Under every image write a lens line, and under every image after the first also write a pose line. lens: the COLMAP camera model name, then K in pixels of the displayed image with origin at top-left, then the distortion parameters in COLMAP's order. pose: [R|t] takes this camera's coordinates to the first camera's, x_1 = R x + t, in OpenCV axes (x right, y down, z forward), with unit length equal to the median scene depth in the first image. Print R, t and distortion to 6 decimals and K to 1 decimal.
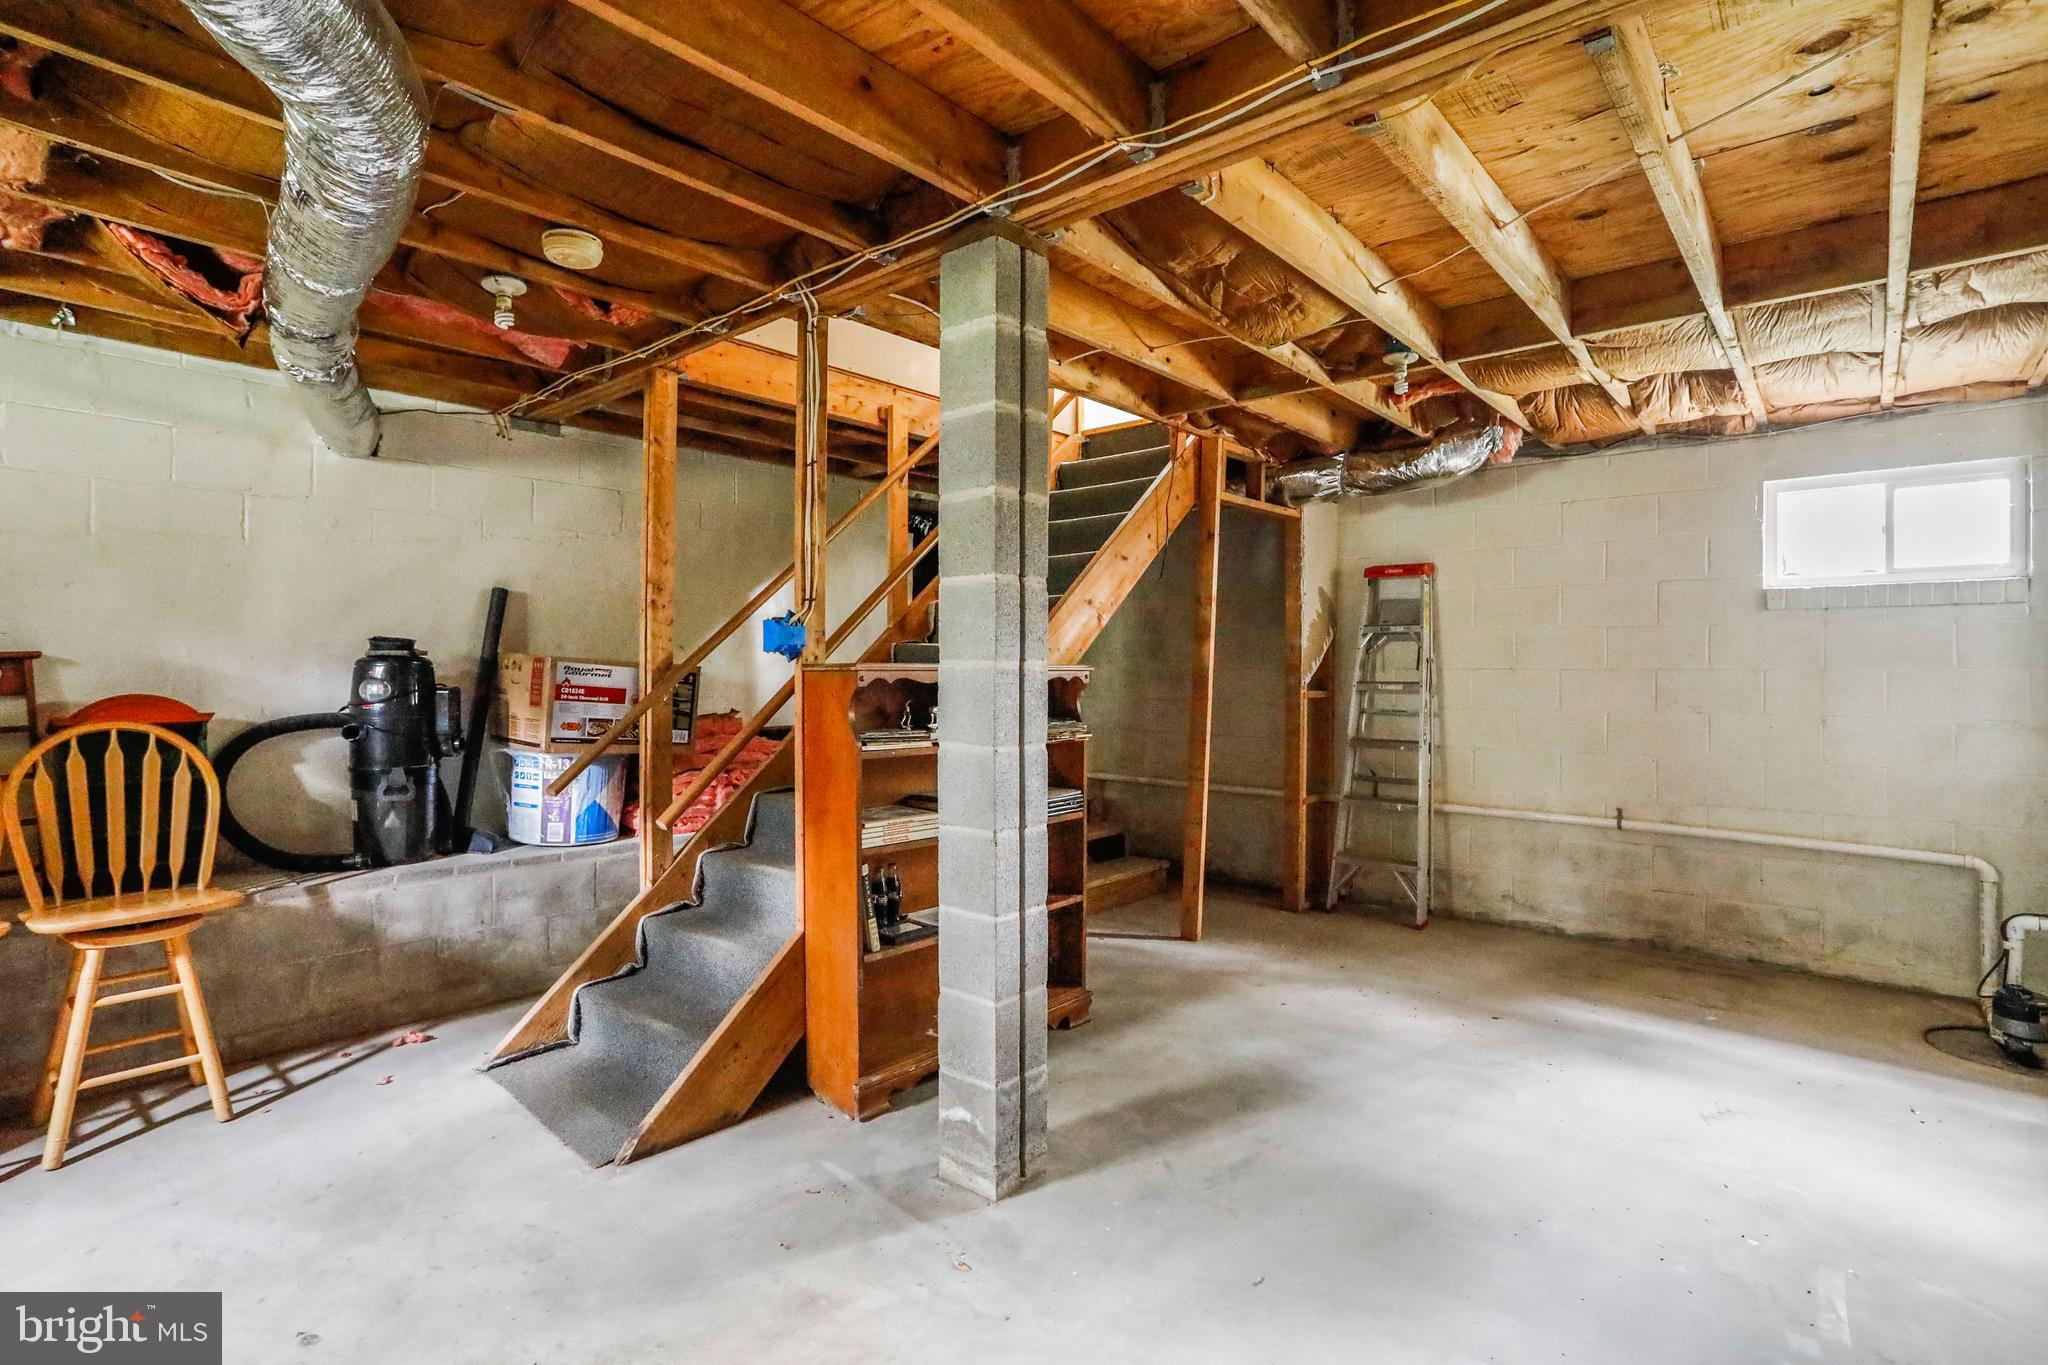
lens RADIAL K [[986.0, 0, 1019.2], [0, 986.0, 667.7], [0, 0, 1]] dist [-0.064298, 0.030391]
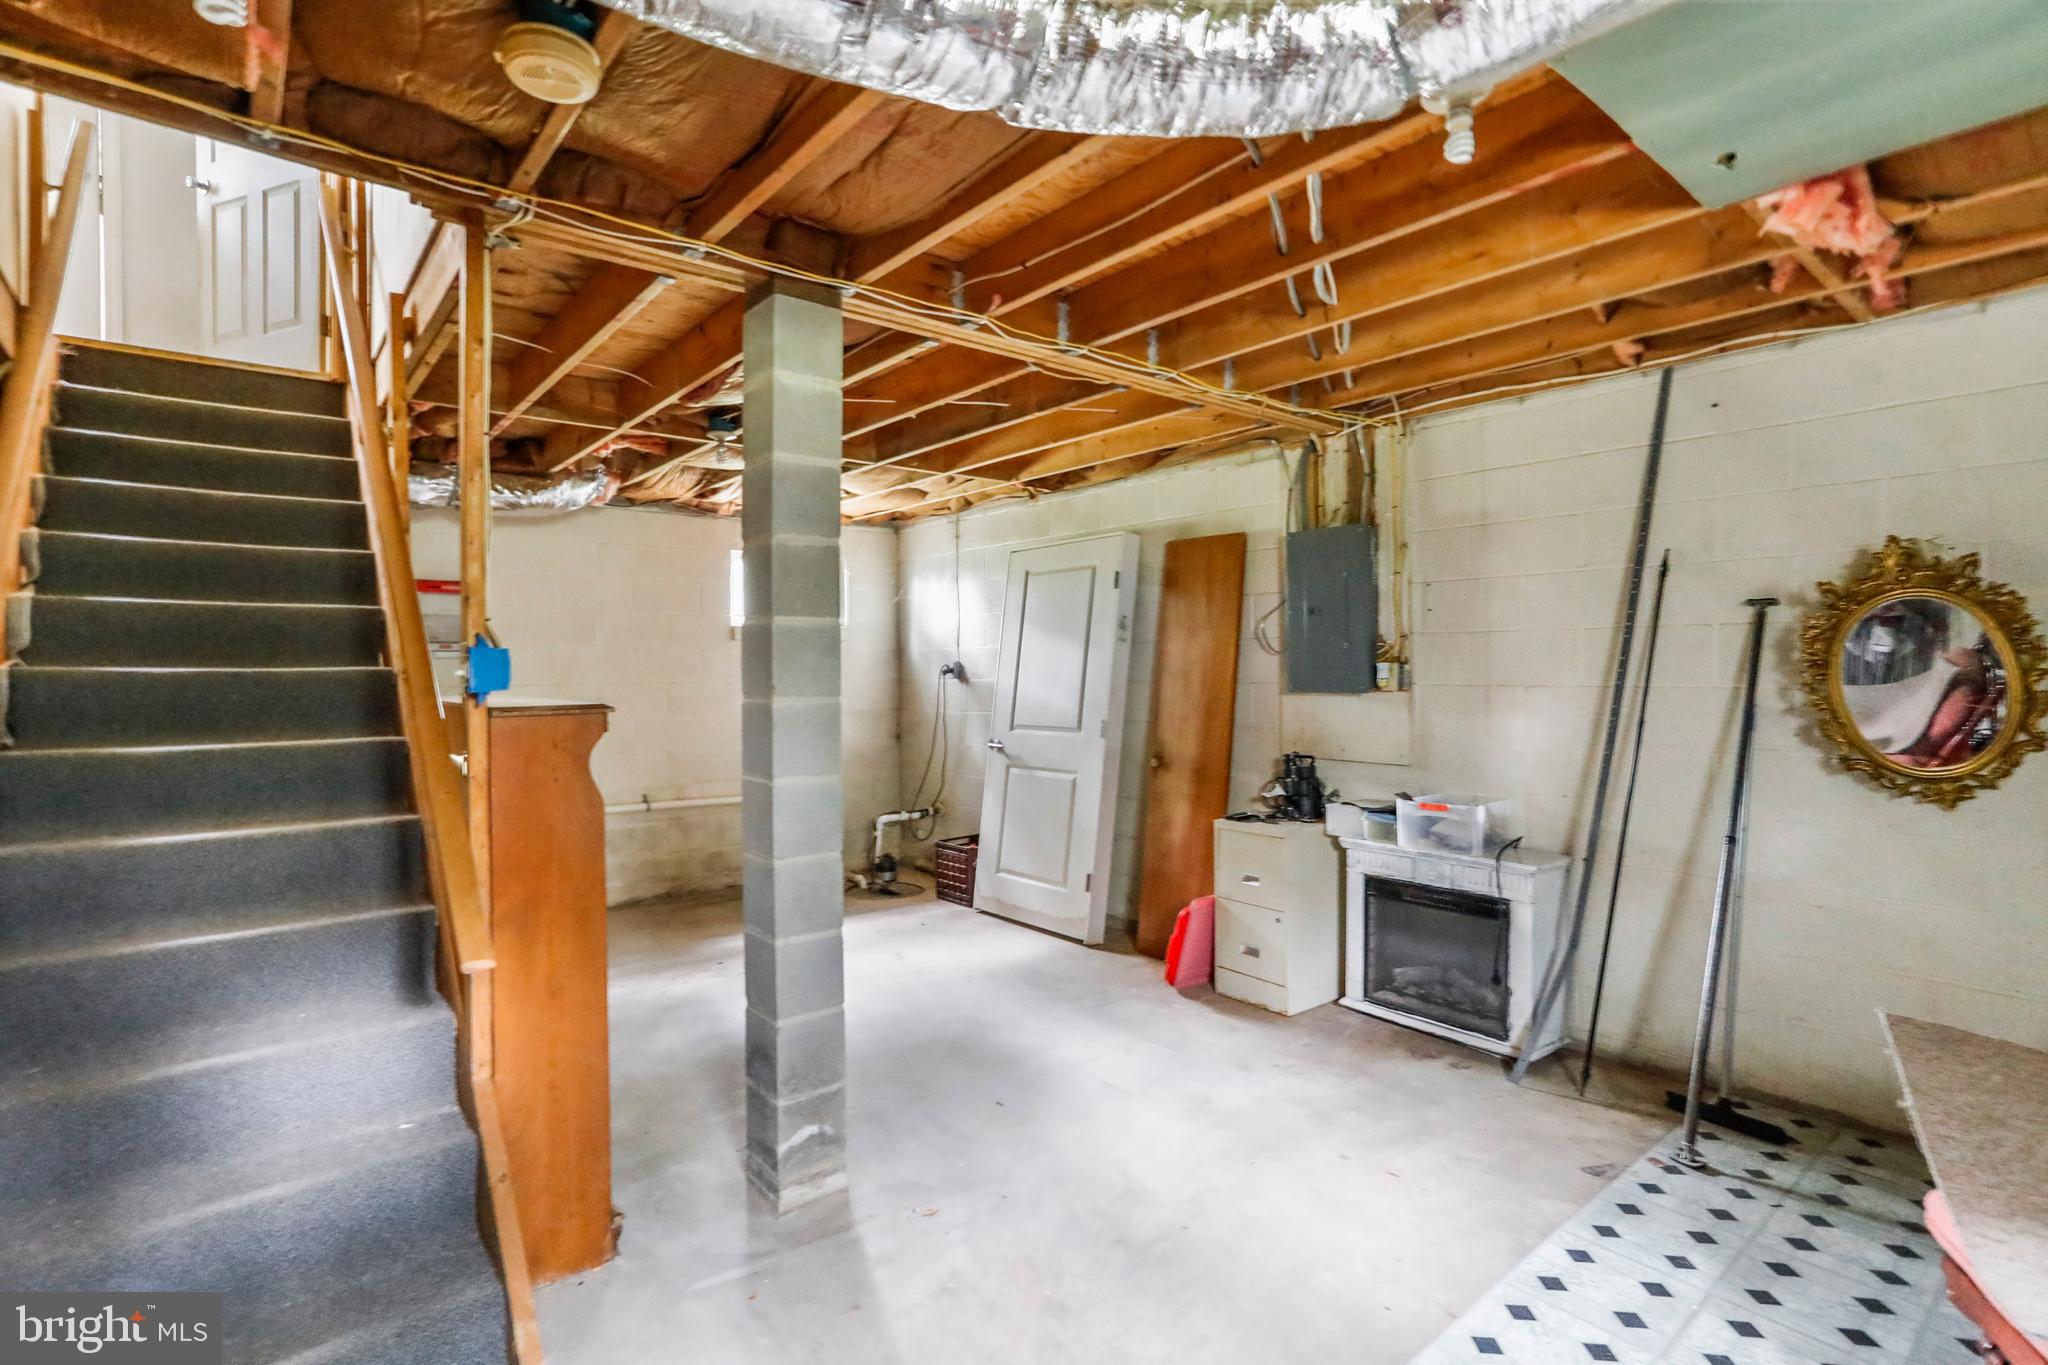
lens RADIAL K [[986.0, 0, 1019.2], [0, 986.0, 667.7], [0, 0, 1]] dist [-0.064298, 0.030391]
pose [[0.158120, -0.008842, 0.987380, -0.927955], [0.006560, 0.999947, 0.007904, -0.043278], [-0.987398, 0.005227, 0.158169, 0.537487]]
